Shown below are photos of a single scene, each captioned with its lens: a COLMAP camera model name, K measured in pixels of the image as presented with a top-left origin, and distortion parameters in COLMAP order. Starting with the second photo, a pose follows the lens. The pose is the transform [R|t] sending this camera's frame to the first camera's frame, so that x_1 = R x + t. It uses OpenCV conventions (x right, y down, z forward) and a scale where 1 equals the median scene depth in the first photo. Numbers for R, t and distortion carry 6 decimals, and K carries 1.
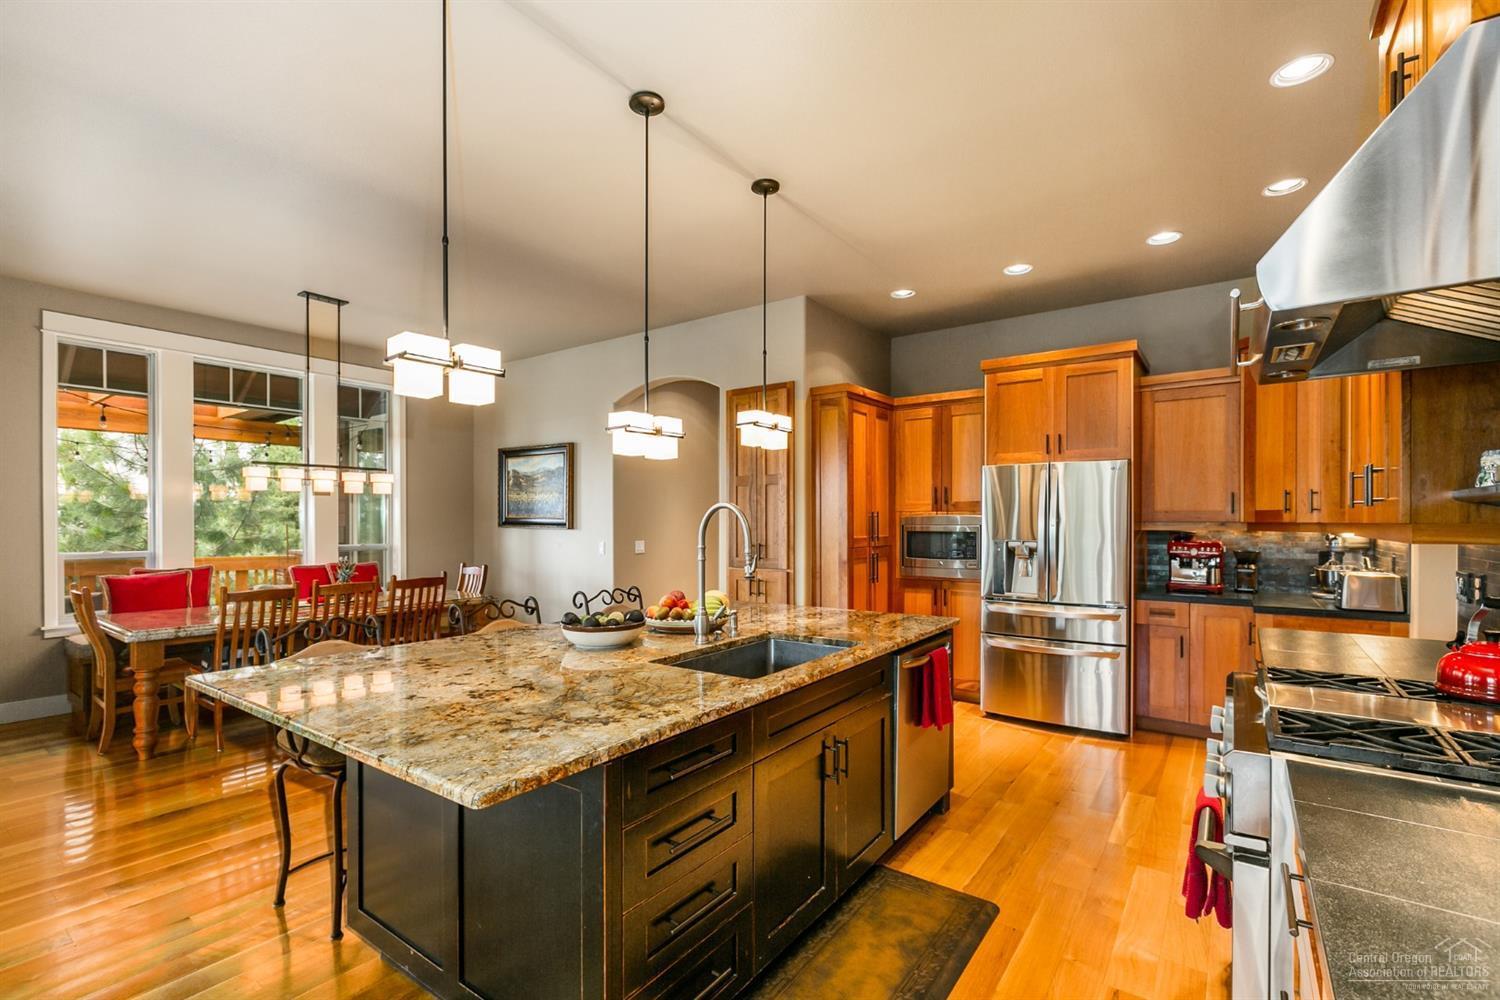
lens RADIAL K [[675.1, 0, 758.3], [0, 675.1, 510.8], [0, 0, 1]] dist [0.001653, -0.002130]
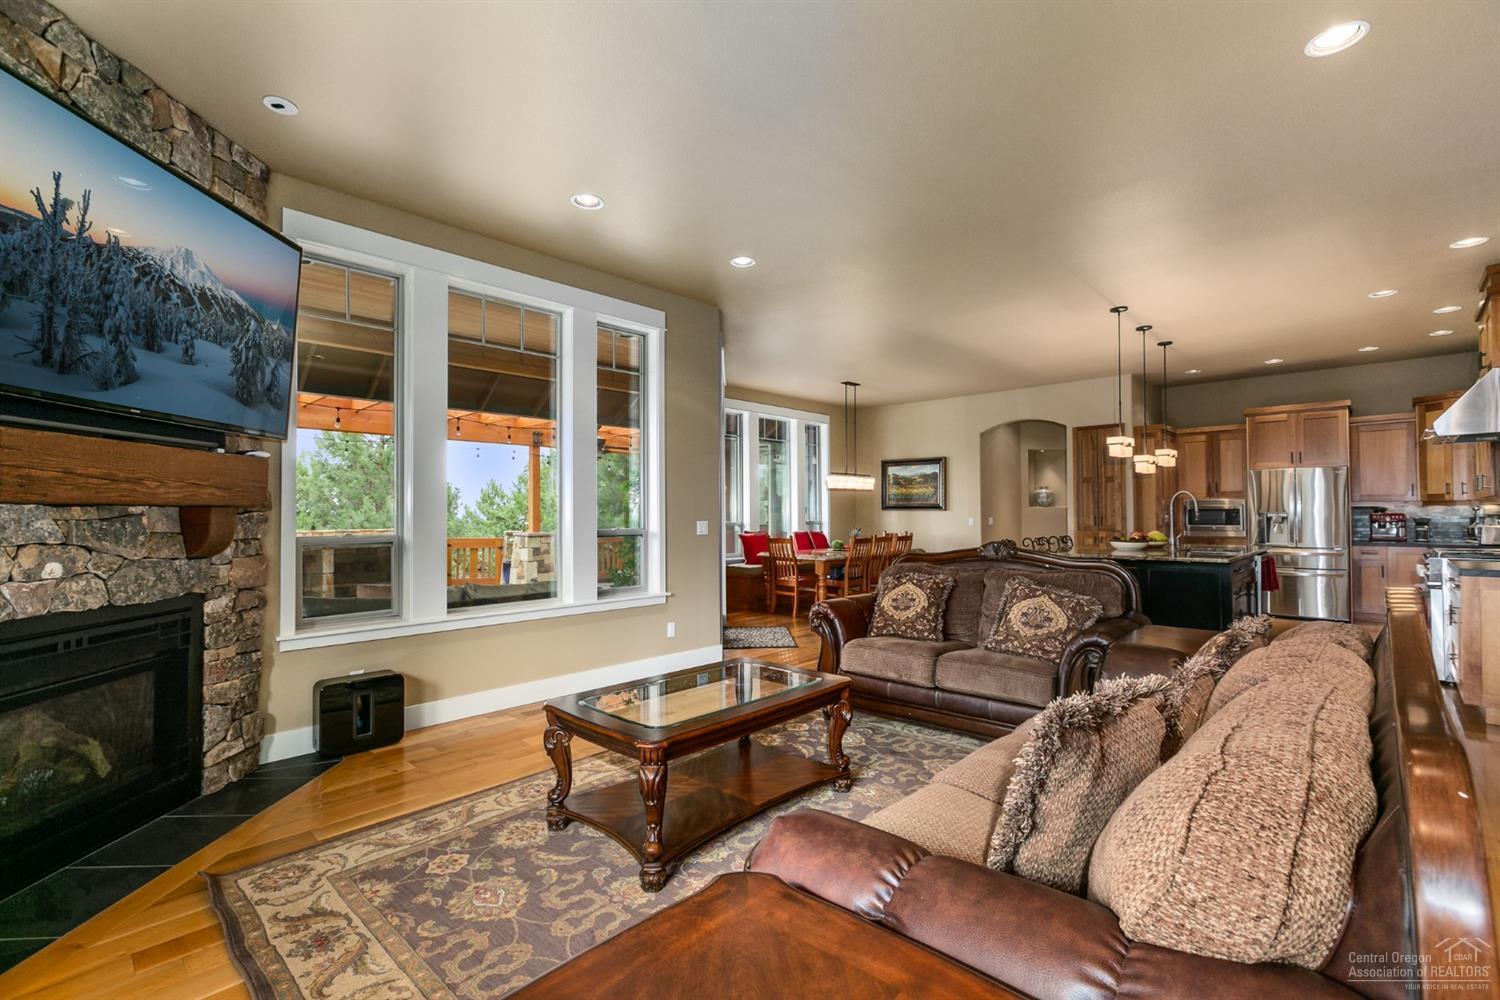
lens RADIAL K [[675.1, 0, 743.9], [0, 675.1, 495.4], [0, 0, 1]] dist [0.001653, -0.002130]
pose [[0.989384, -0.006856, -0.145160, -0.724606], [0.004374, 0.999839, -0.017411, 0.024112], [0.145256, 0.016591, 0.989255, -0.937931]]
